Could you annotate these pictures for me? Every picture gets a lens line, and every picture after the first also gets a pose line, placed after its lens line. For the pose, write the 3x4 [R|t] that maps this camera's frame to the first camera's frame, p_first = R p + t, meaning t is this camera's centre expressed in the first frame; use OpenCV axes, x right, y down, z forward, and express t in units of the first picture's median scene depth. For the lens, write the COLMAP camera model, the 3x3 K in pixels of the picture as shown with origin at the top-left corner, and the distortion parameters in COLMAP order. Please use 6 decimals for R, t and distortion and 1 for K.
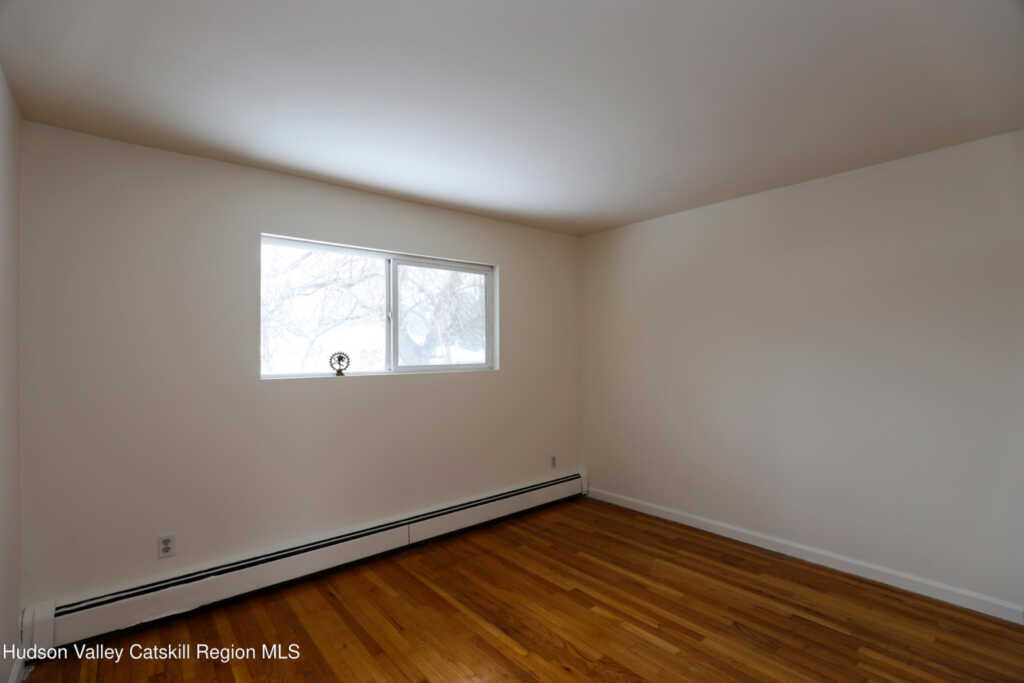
lens RADIAL K [[466.8, 0, 511.8], [0, 466.8, 343.8], [0, 0, 1]] dist [-0.042034, 0.006260]
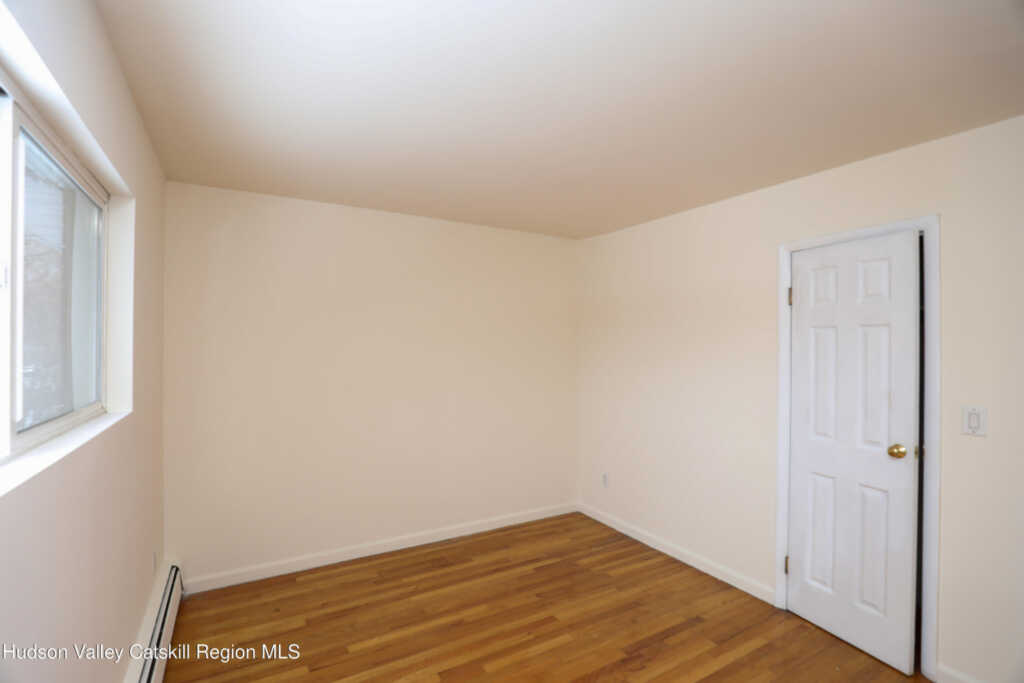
lens RADIAL K [[466.8, 0, 511.2], [0, 466.8, 344.3], [0, 0, 1]] dist [-0.042034, 0.006260]
pose [[0.185704, 0.010348, 0.982551, -0.614792], [-0.003511, 0.999945, -0.009867, -0.018201], [-0.982599, -0.001617, 0.185730, 0.751079]]
